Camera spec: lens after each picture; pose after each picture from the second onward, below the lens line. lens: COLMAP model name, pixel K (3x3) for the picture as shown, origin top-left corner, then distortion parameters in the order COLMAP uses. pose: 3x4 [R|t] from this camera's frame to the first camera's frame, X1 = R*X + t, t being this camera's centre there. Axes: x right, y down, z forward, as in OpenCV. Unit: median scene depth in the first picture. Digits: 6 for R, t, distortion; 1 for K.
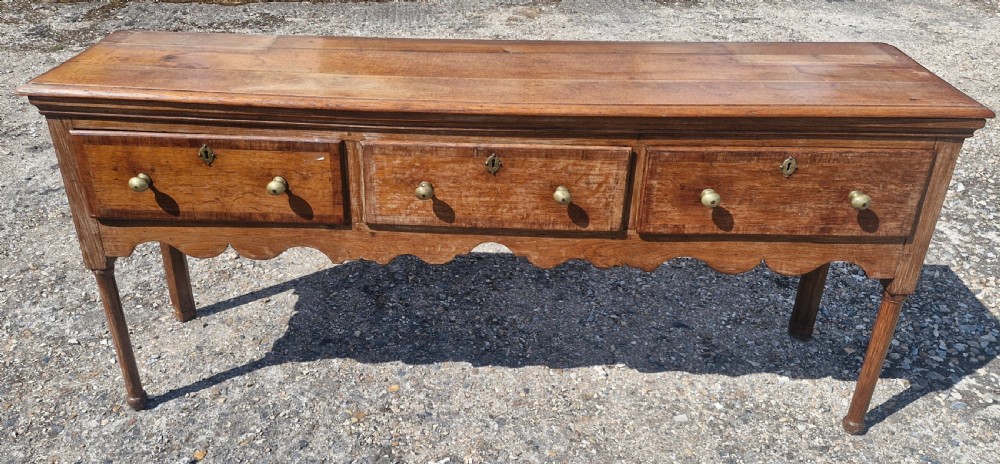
lens RADIAL K [[794.0, 0, 462.8], [0, 794.0, 257.3], [0, 0, 1]] dist [0.133639, -0.203969]
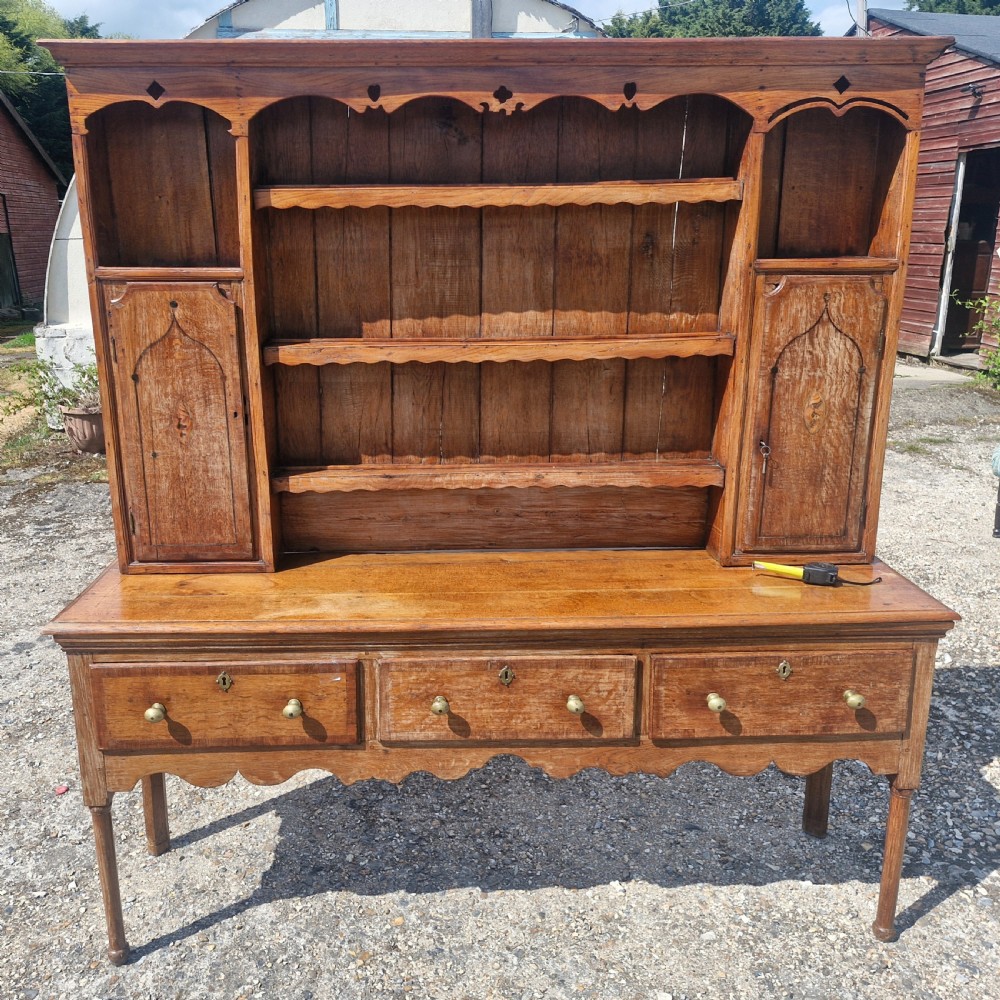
lens RADIAL K [[915.4, 0, 456.7], [0, 915.4, 490.8], [0, 0, 1]] dist [0.106292, -0.143596]
pose [[0.996974, -0.032087, 0.070807, -0.081785], [0.049082, 0.966151, -0.253267, -0.040569], [-0.060284, 0.255976, 0.964802, -0.165163]]
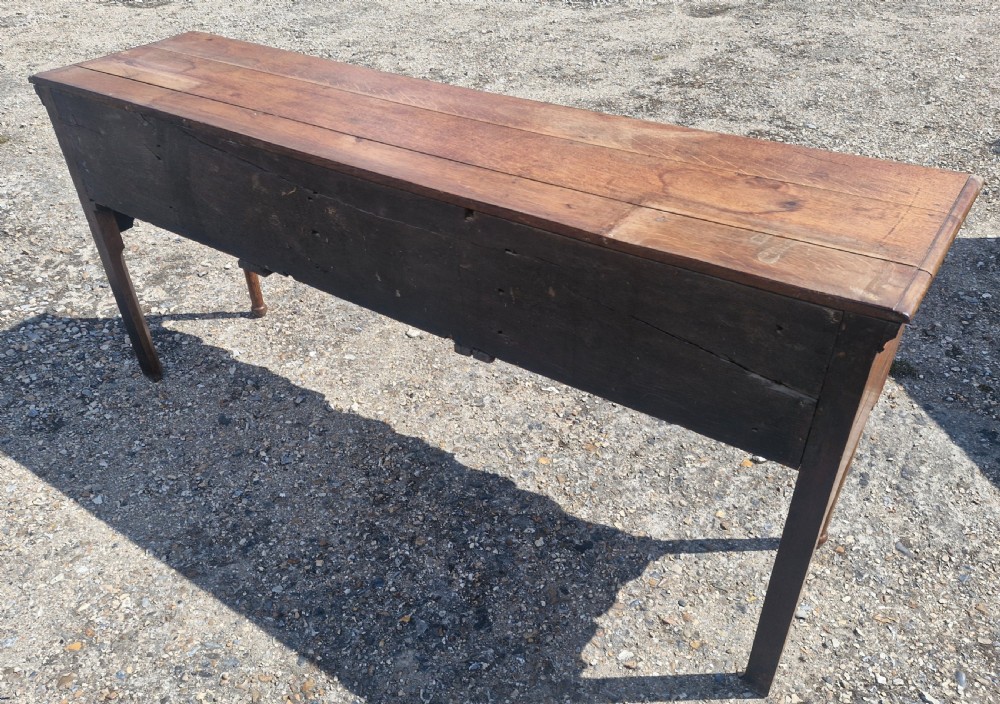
lens RADIAL K [[783.1, 0, 492.3], [0, 783.1, 402.2], [0, 0, 1]] dist [0.150790, -0.247222]
pose [[-0.847739, -0.315283, 0.426539, -0.426988], [0.284042, 0.409294, 0.867063, -0.722095], [-0.447950, 0.856198, -0.257421, 1.248493]]
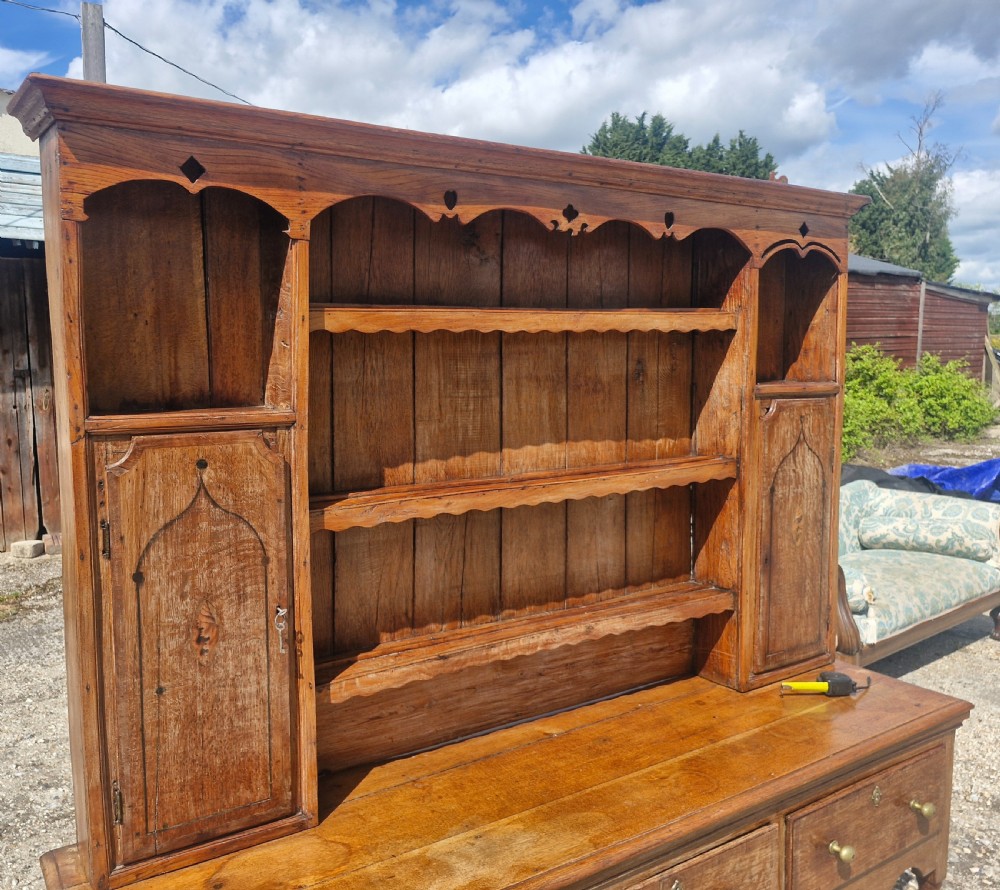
lens RADIAL K [[820.9, 0, 402.8], [0, 820.9, 448.8], [0, 0, 1]] dist [0.116576, -0.180406]
pose [[0.838219, -0.074022, 0.540287, -0.509774], [0.284358, 0.904720, -0.317211, -0.272631], [-0.465328, 0.419527, 0.779402, 0.206864]]
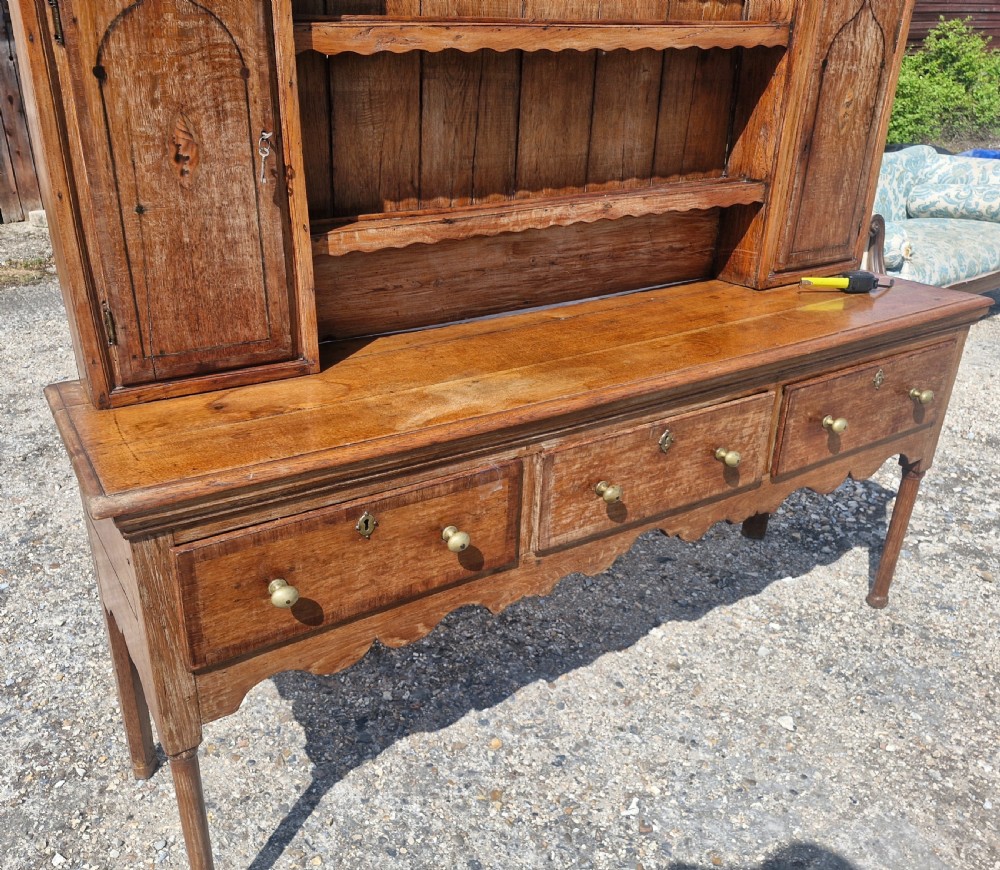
lens RADIAL K [[819.1, 0, 435.9], [0, 819.1, 433.0], [0, 0, 1]] dist [0.104357, -0.142500]
pose [[0.843175, -0.229247, 0.486314, -0.485265], [0.271136, 0.962401, -0.016425, -0.143085], [-0.464264, 0.145707, 0.873630, 0.264062]]
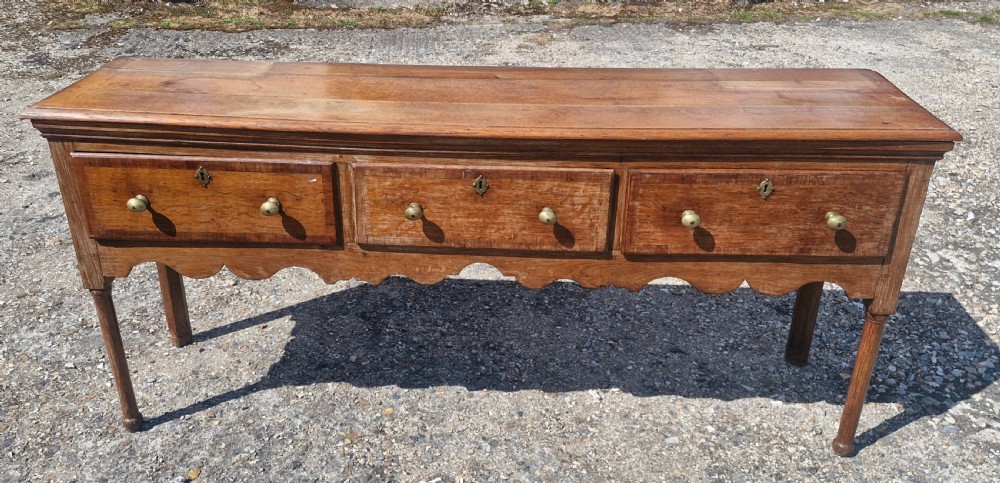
lens RADIAL K [[845.2, 0, 475.4], [0, 845.2, 276.0], [0, 0, 1]] dist [0.133120, -0.215684]
pose [[0.999985, 0.001422, -0.005354, 0.029817], [-0.001559, 0.999669, -0.025674, 0.022240], [0.005316, 0.025682, 0.999656, -0.073567]]
